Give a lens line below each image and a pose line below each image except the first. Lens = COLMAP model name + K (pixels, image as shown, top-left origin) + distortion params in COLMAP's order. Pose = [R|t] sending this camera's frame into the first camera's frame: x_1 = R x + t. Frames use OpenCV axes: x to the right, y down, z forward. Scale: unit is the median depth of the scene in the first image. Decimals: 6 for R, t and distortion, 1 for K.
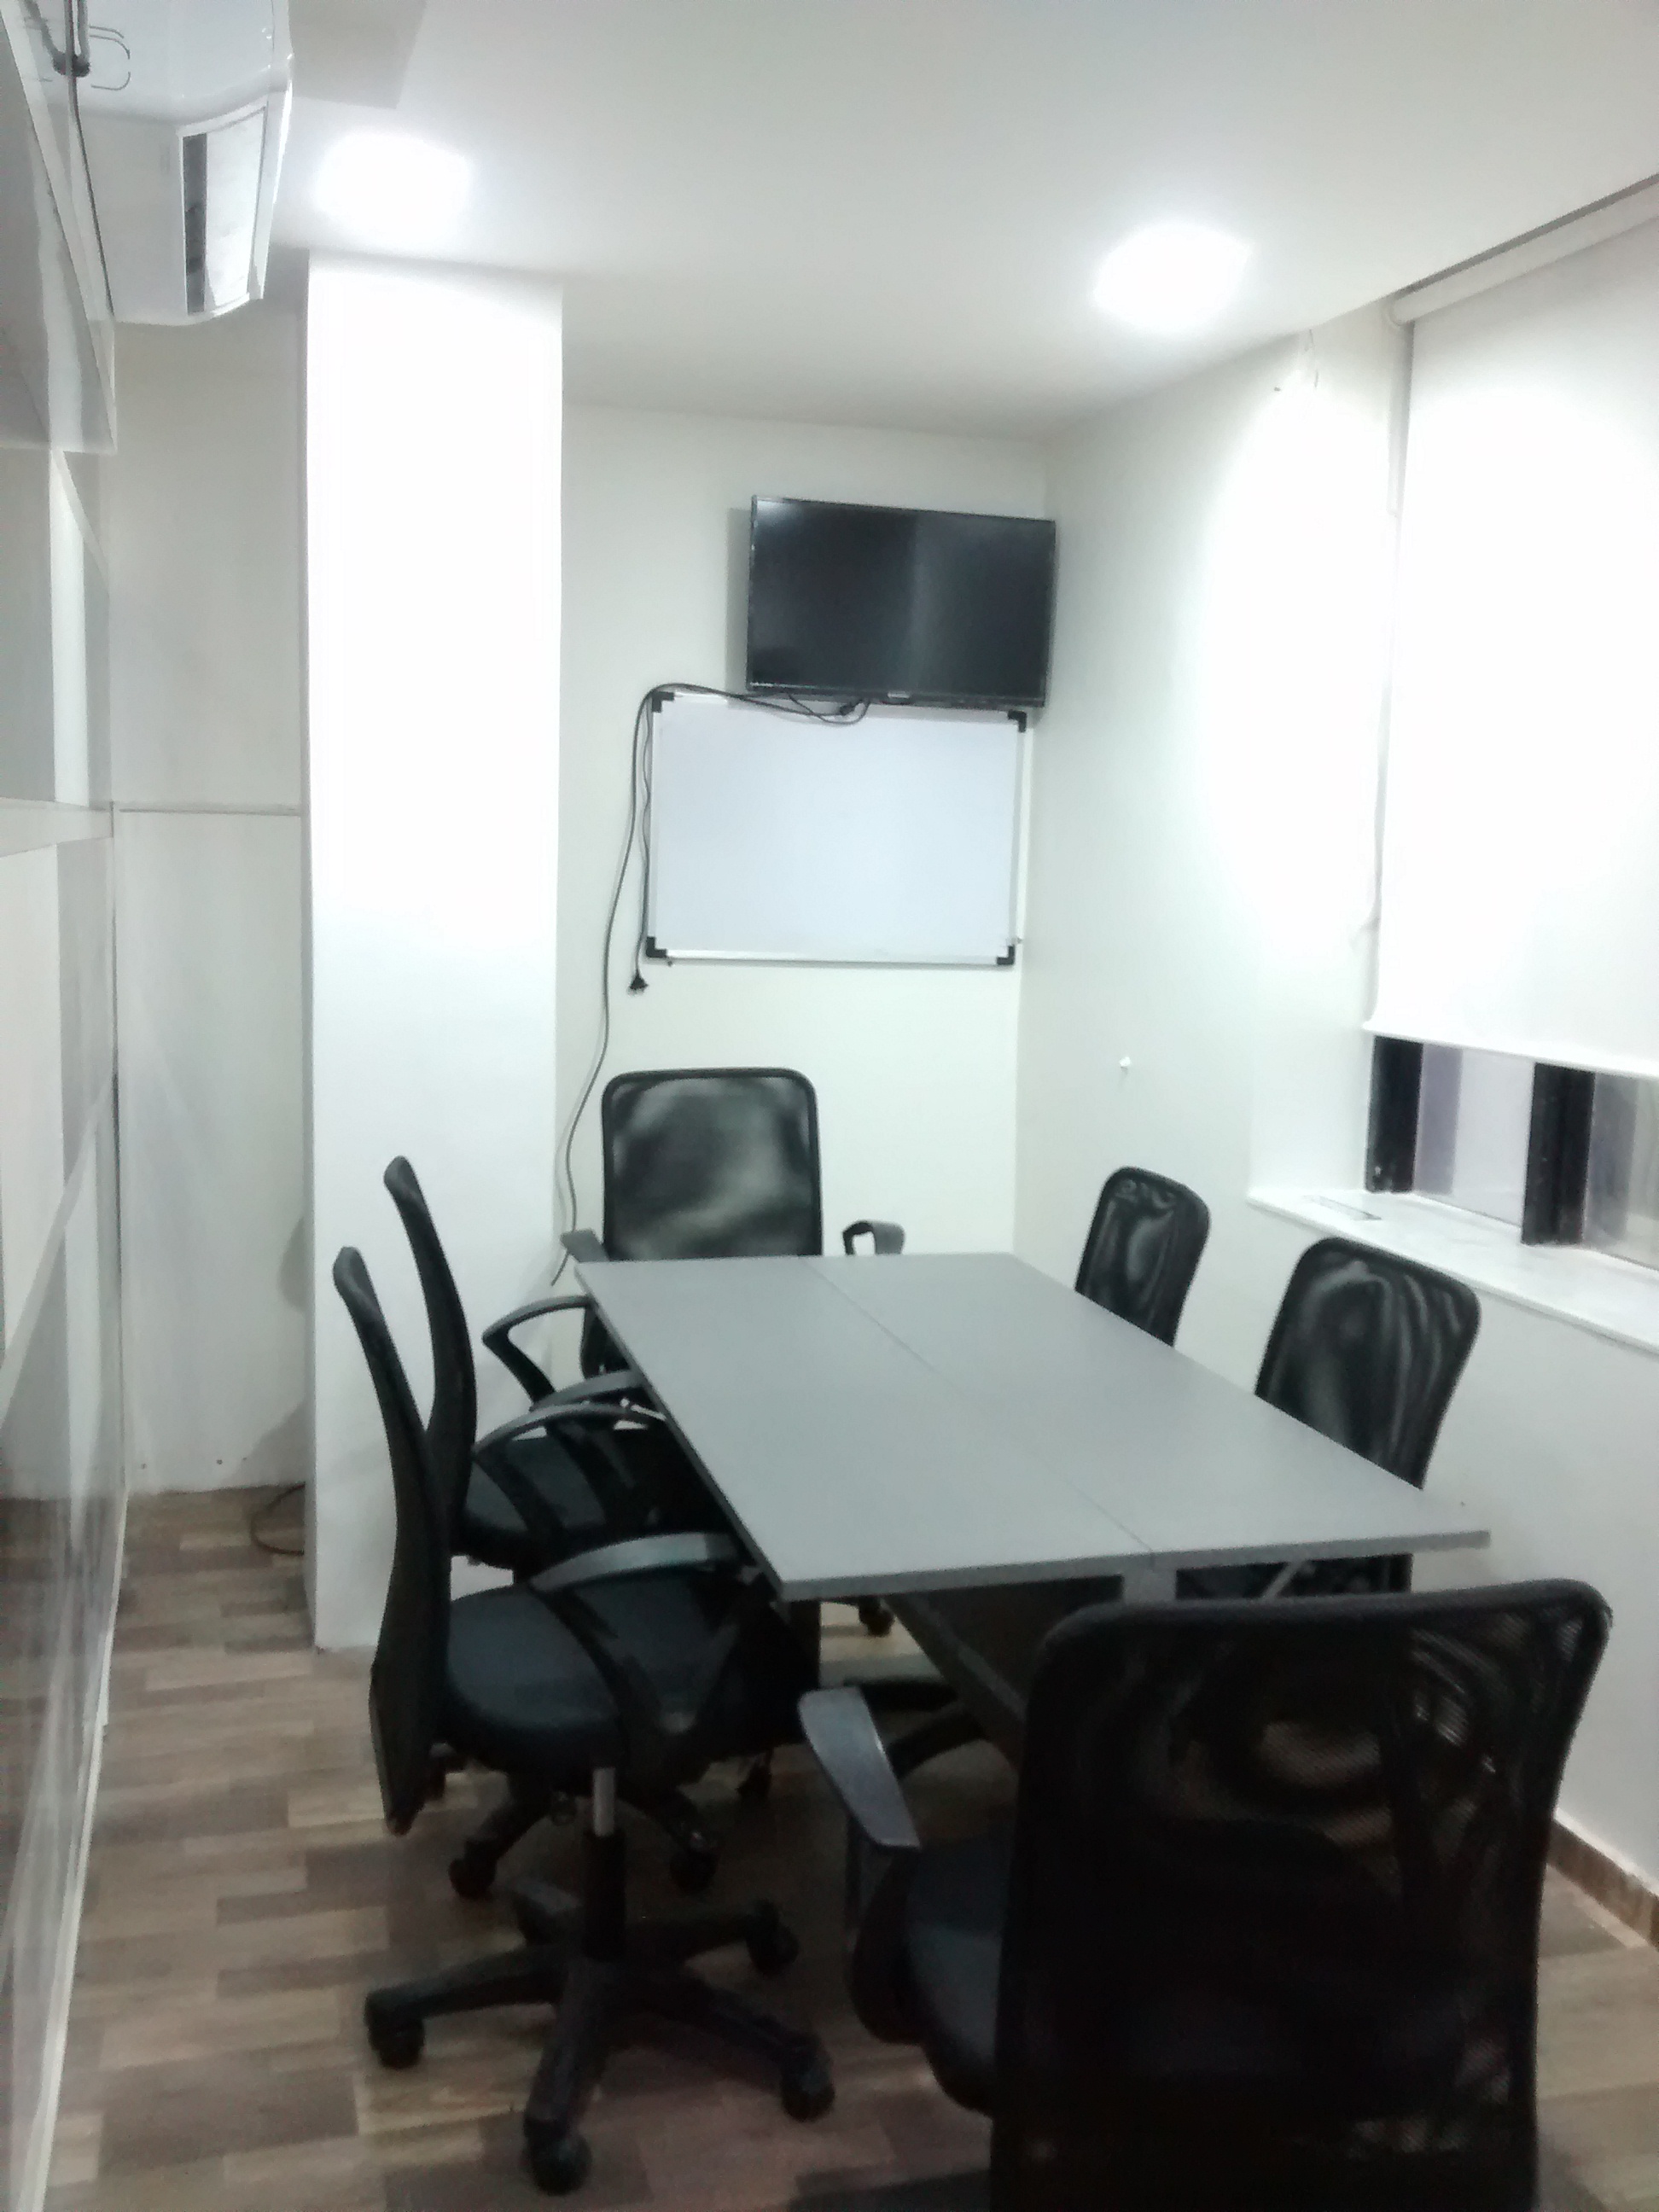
lens RADIAL K [[2053.3, 0, 829.5], [0, 2053.3, 1106.0], [0, 0, 1]] dist [0.042727, -0.109845]
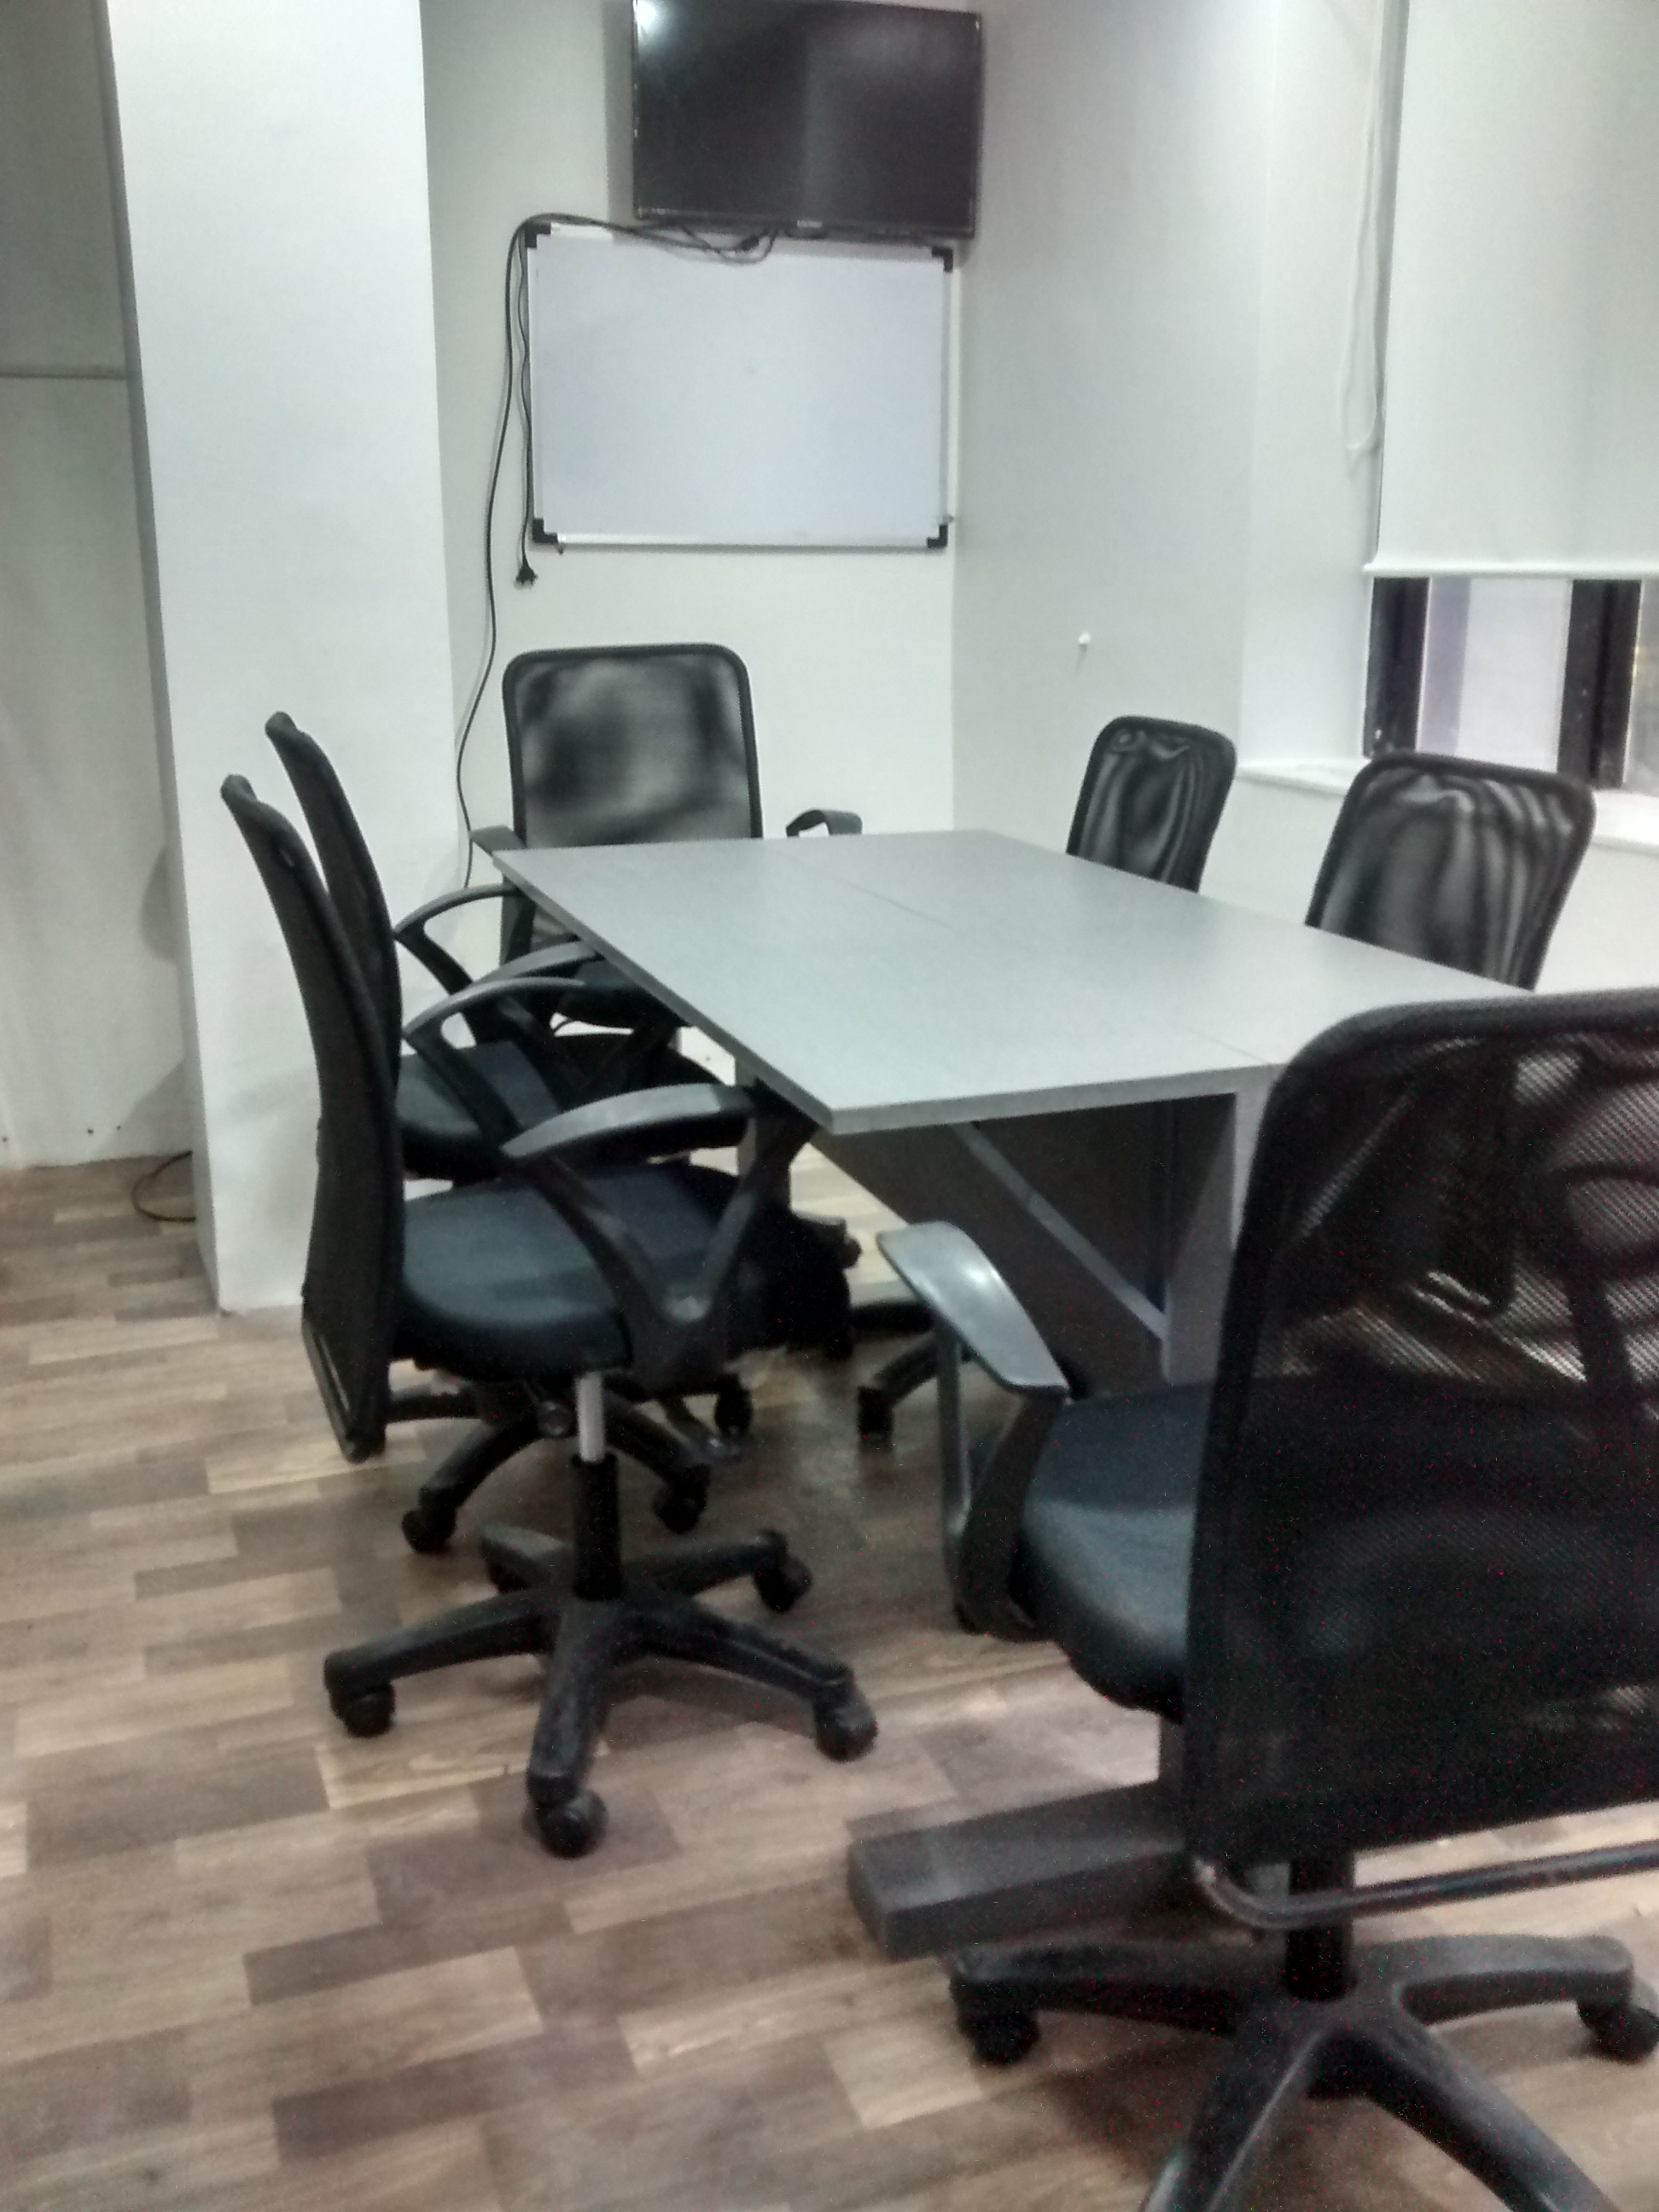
lens RADIAL K [[2067.2, 0, 829.5], [0, 2067.2, 1106.0], [0, 0, 1]] dist [0.110485, -0.451669]
pose [[0.997022, -0.047815, 0.060505, -0.047296], [0.039047, 0.989579, 0.138596, 0.077697], [-0.066502, -0.135821, 0.988499, 0.135929]]
